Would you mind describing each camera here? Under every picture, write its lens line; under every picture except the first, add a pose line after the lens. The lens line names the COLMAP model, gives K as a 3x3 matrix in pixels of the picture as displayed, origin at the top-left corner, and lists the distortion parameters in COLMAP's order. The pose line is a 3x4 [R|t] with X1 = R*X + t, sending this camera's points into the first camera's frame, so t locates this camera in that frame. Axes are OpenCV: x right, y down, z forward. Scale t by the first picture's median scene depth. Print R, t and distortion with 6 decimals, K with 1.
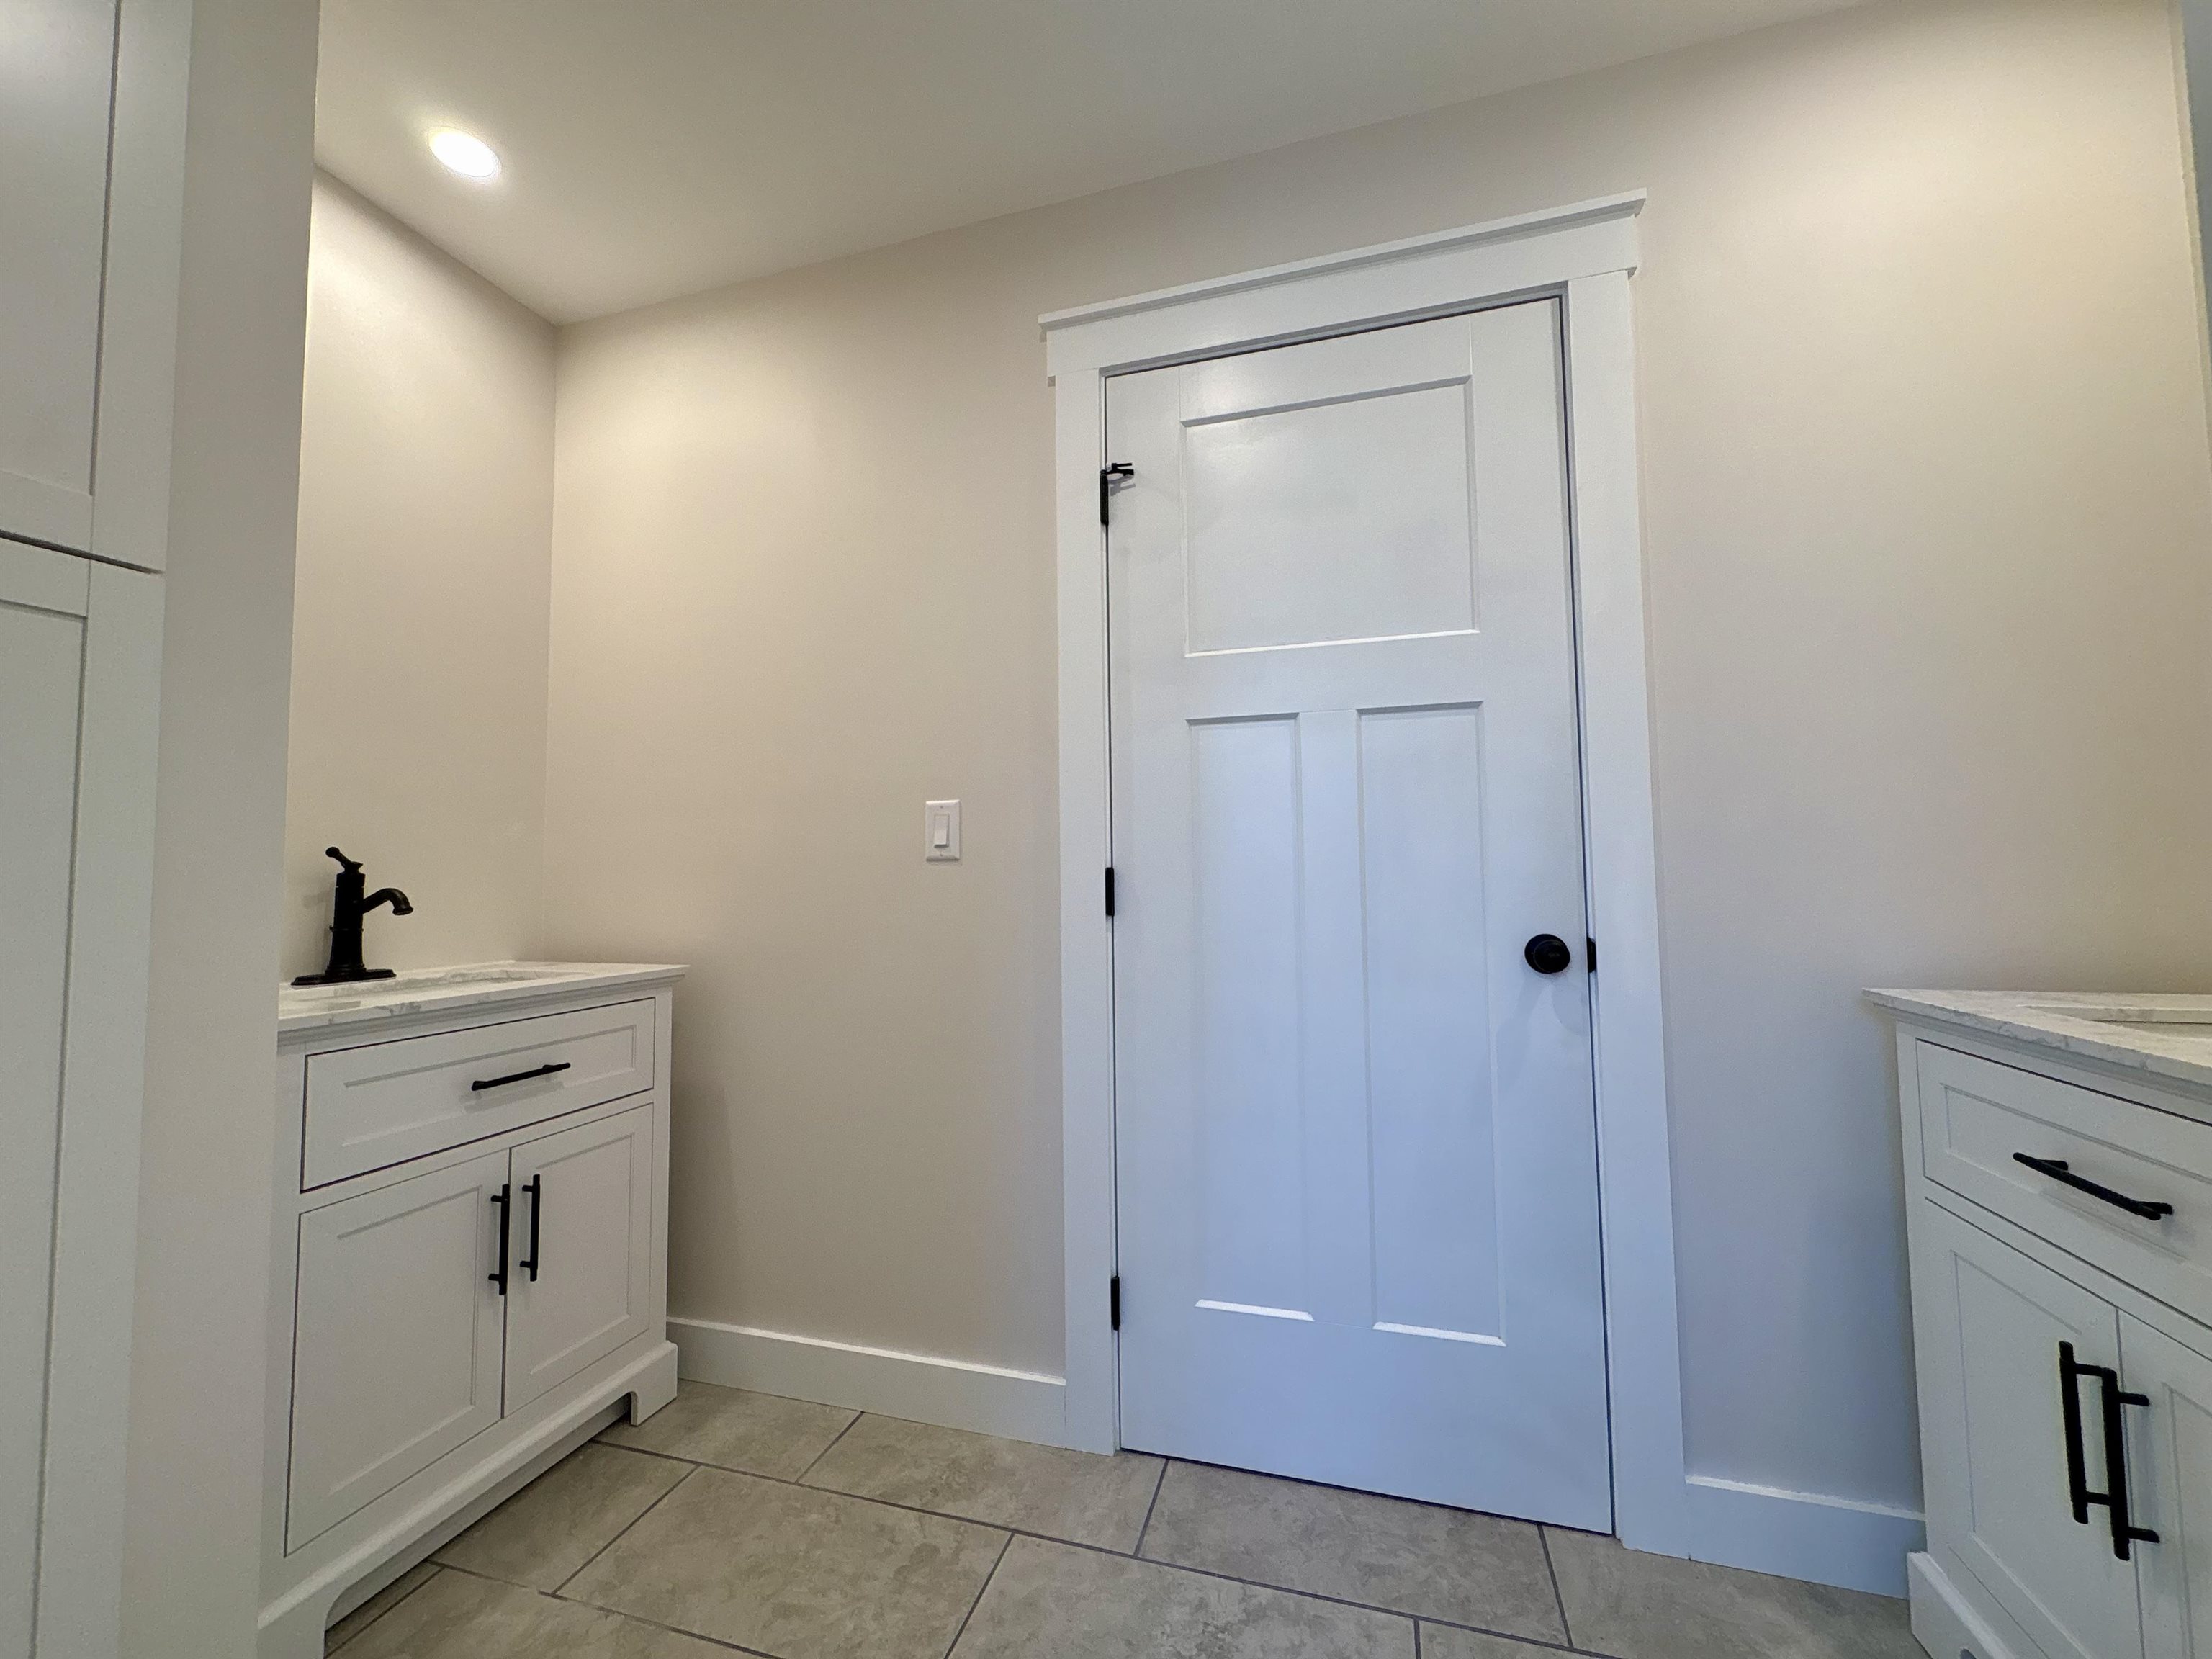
lens RADIAL K [[880.0, 0, 1101.9], [0, 880.0, 823.2], [0, 0, 1]] dist [-0.000681, -0.000424]
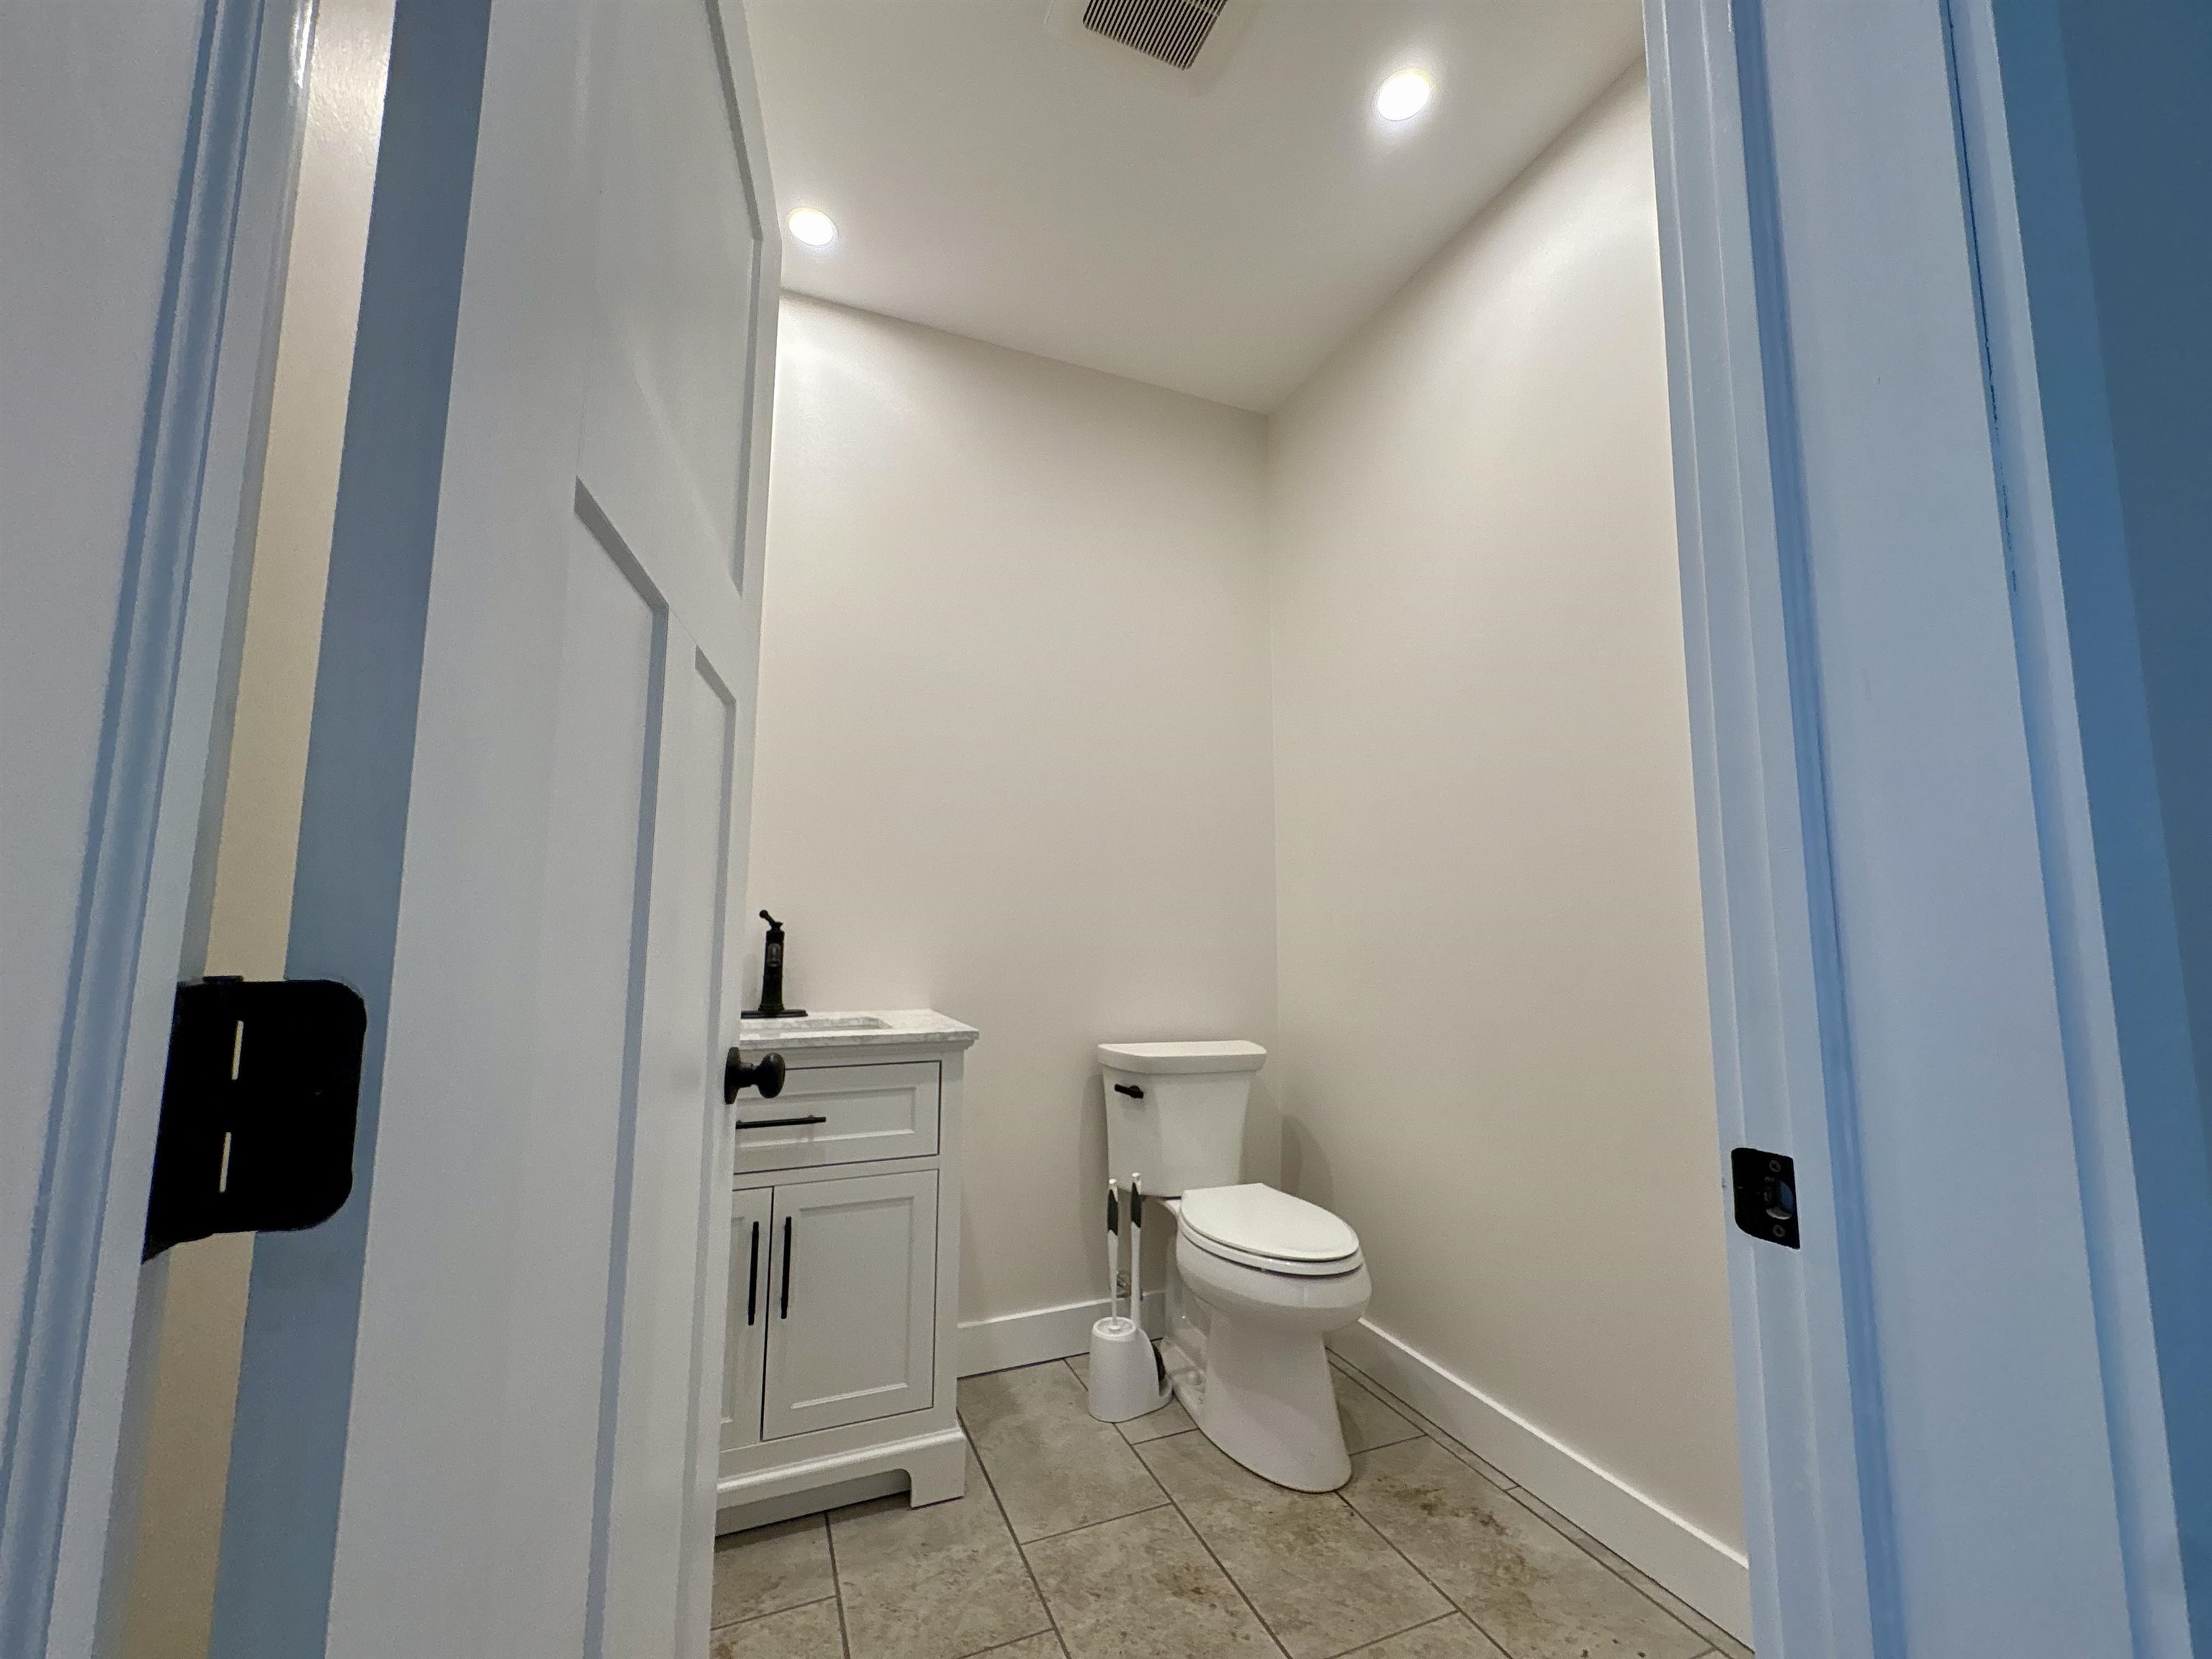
lens RADIAL K [[880.0, 0, 1109.0], [0, 880.0, 830.6], [0, 0, 1]] dist [-0.000681, -0.000424]
pose [[0.637199, -0.058963, -0.768440, 0.432156], [0.027794, 0.998179, -0.053544, -0.006064], [0.770198, 0.012761, 0.637678, 0.565494]]
